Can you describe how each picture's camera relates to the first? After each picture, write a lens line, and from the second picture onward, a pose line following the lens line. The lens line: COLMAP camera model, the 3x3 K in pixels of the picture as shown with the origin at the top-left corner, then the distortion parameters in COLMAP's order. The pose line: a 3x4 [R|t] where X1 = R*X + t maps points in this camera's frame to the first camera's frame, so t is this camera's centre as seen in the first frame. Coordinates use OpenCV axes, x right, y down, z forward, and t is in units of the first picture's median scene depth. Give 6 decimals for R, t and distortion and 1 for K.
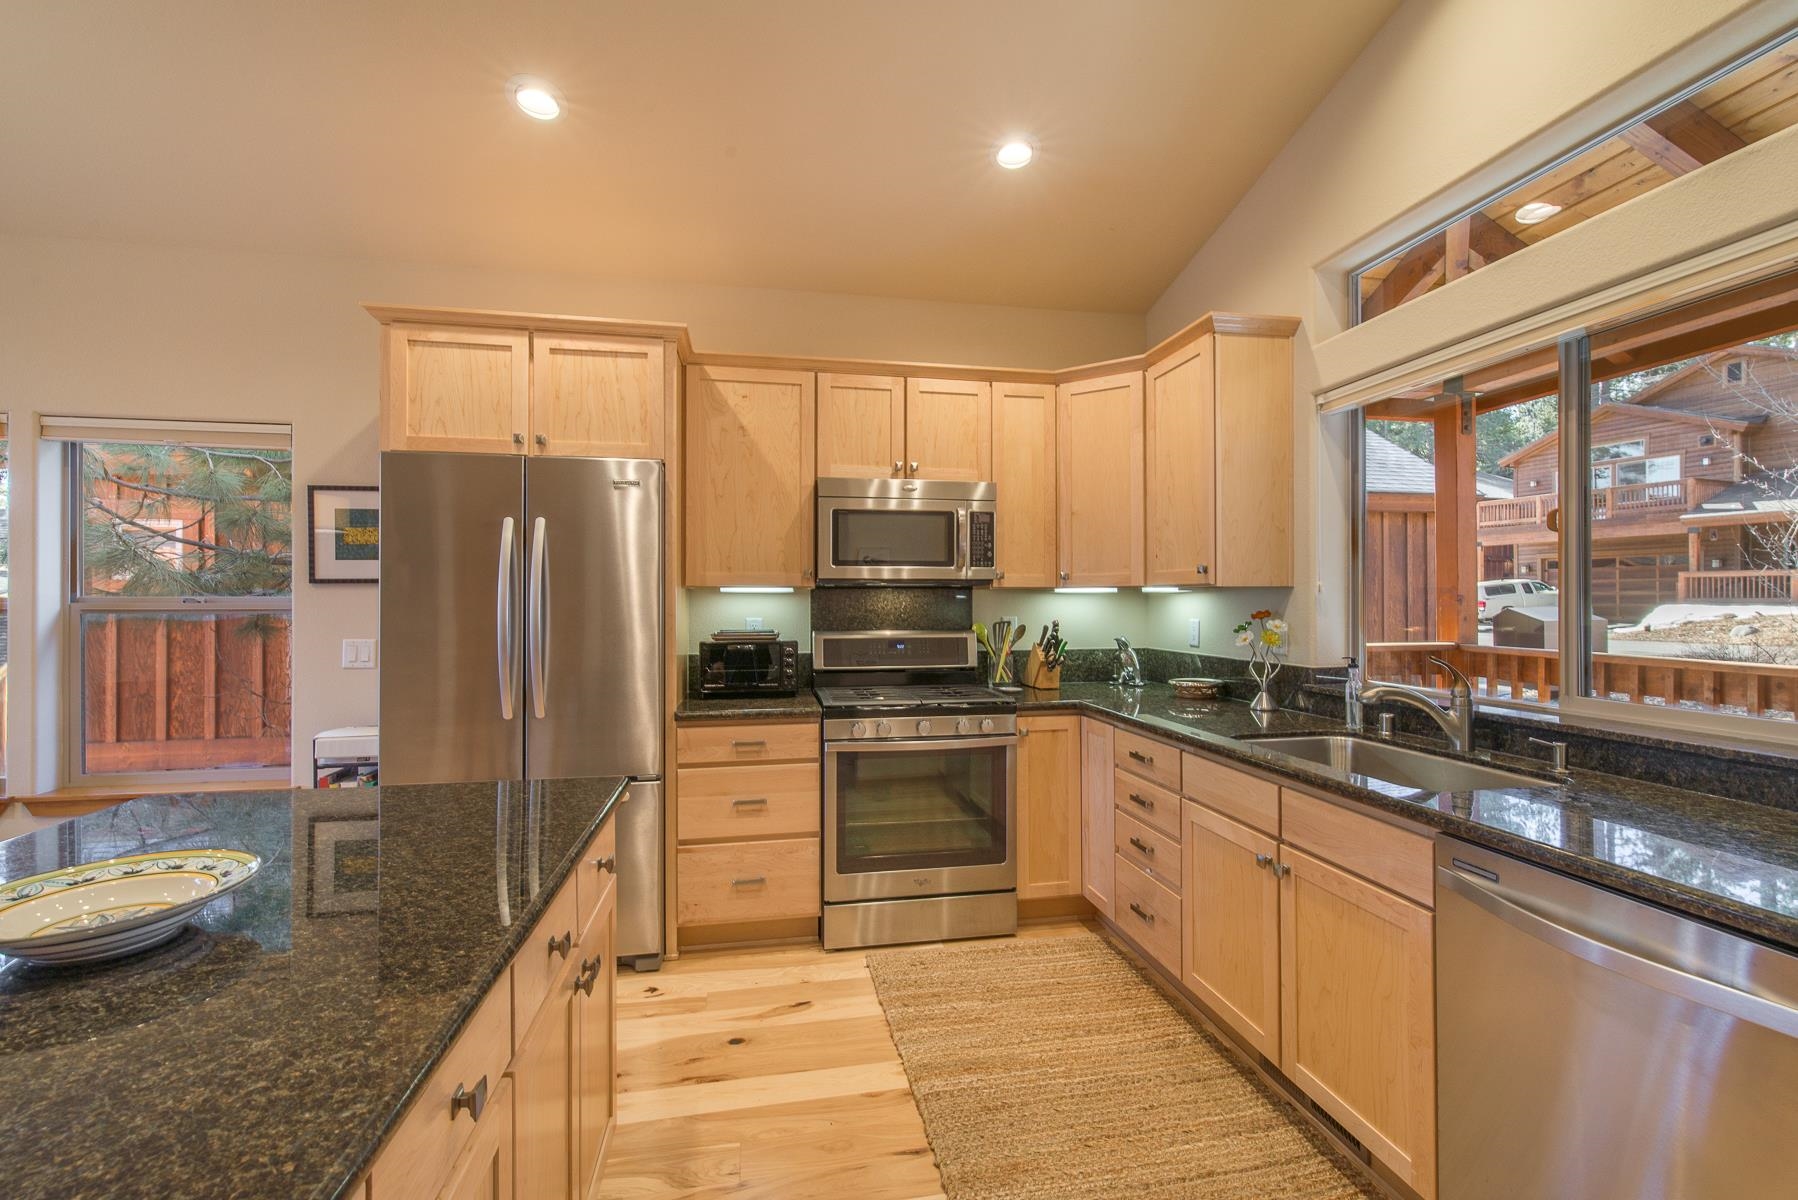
lens RADIAL K [[778.2, 0, 899.0], [0, 778.2, 600.0], [0, 0, 1]] dist [-0.000658, 0.000435]
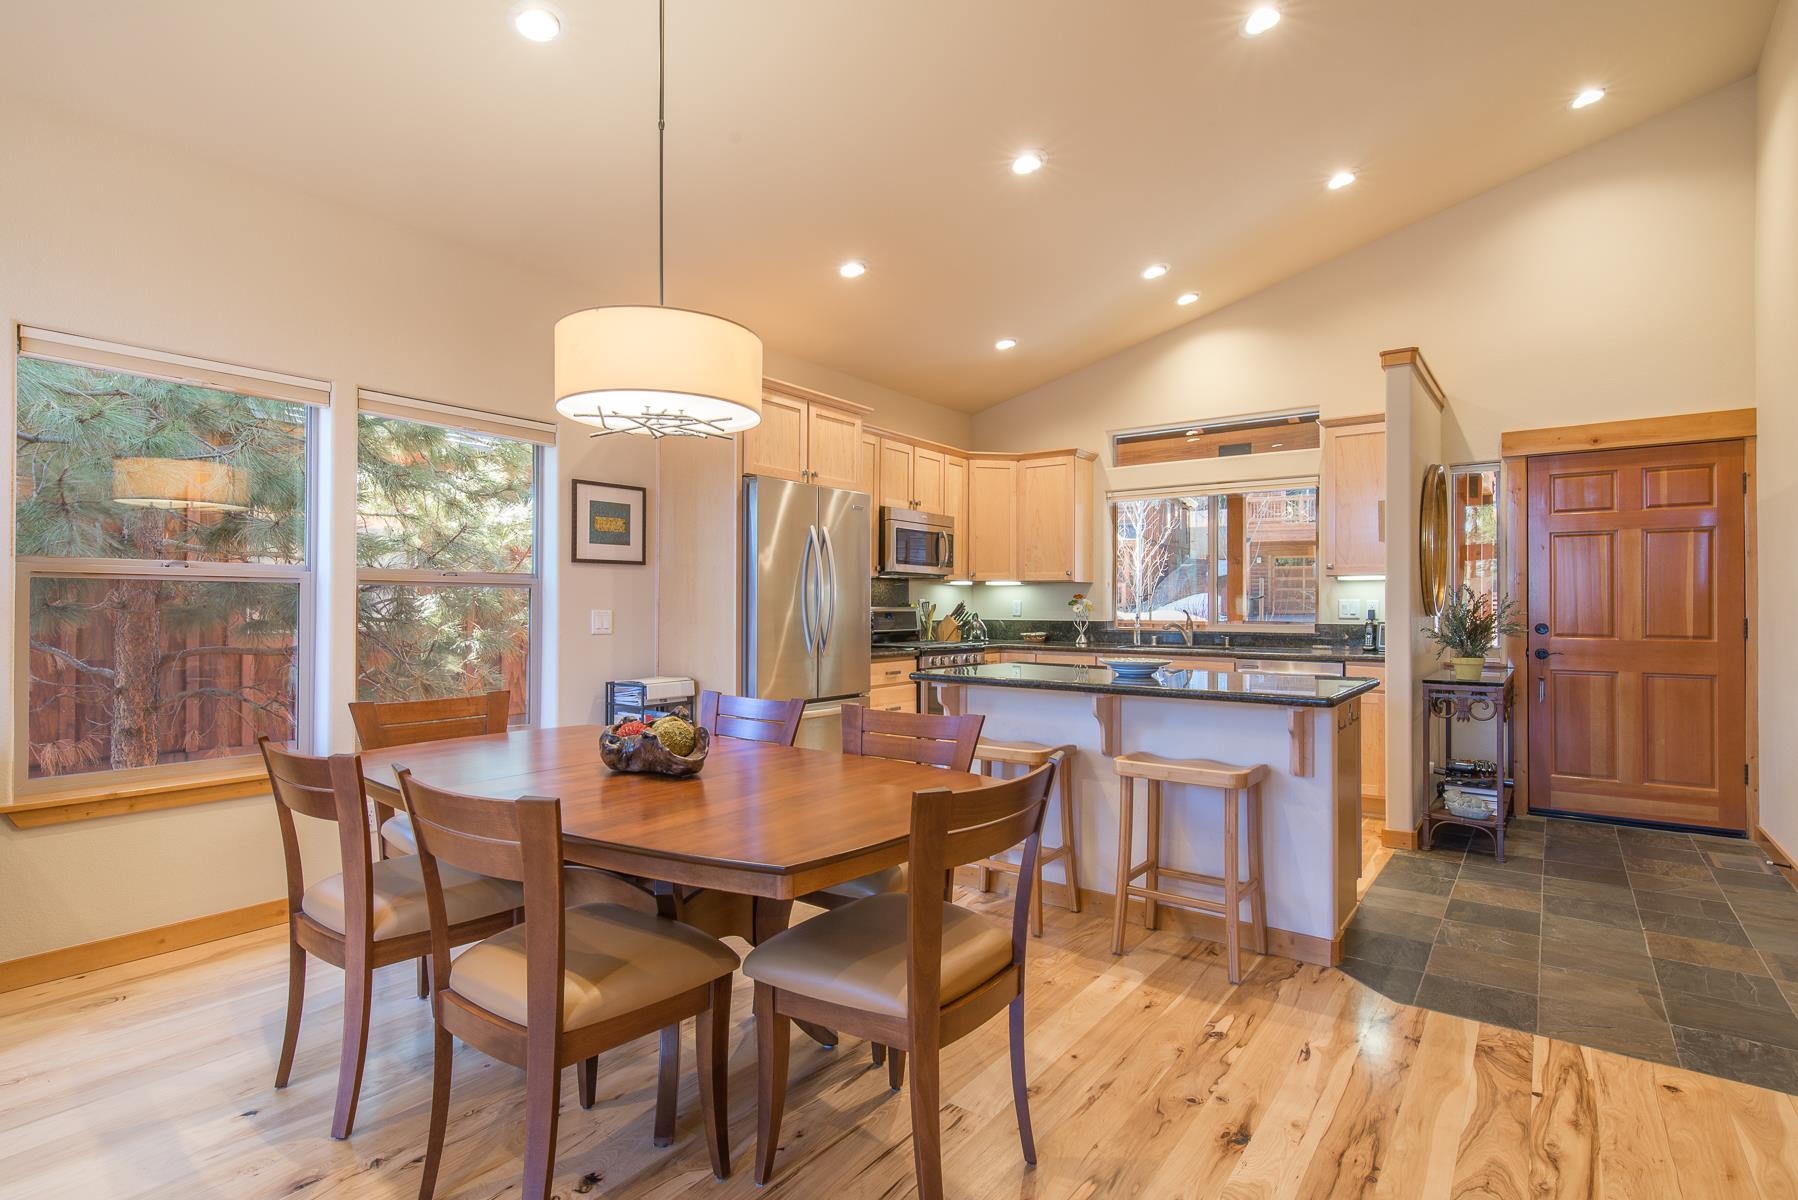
lens RADIAL K [[951.2, 0, 899.0], [0, 951.2, 600.0], [0, 0, 1]] dist [-0.000263, -0.000085]
pose [[0.710347, 0.009715, 0.703784, -1.417158], [-0.004198, 0.999945, -0.009566, 0.047533], [-0.703839, 0.003841, 0.710349, -0.367043]]
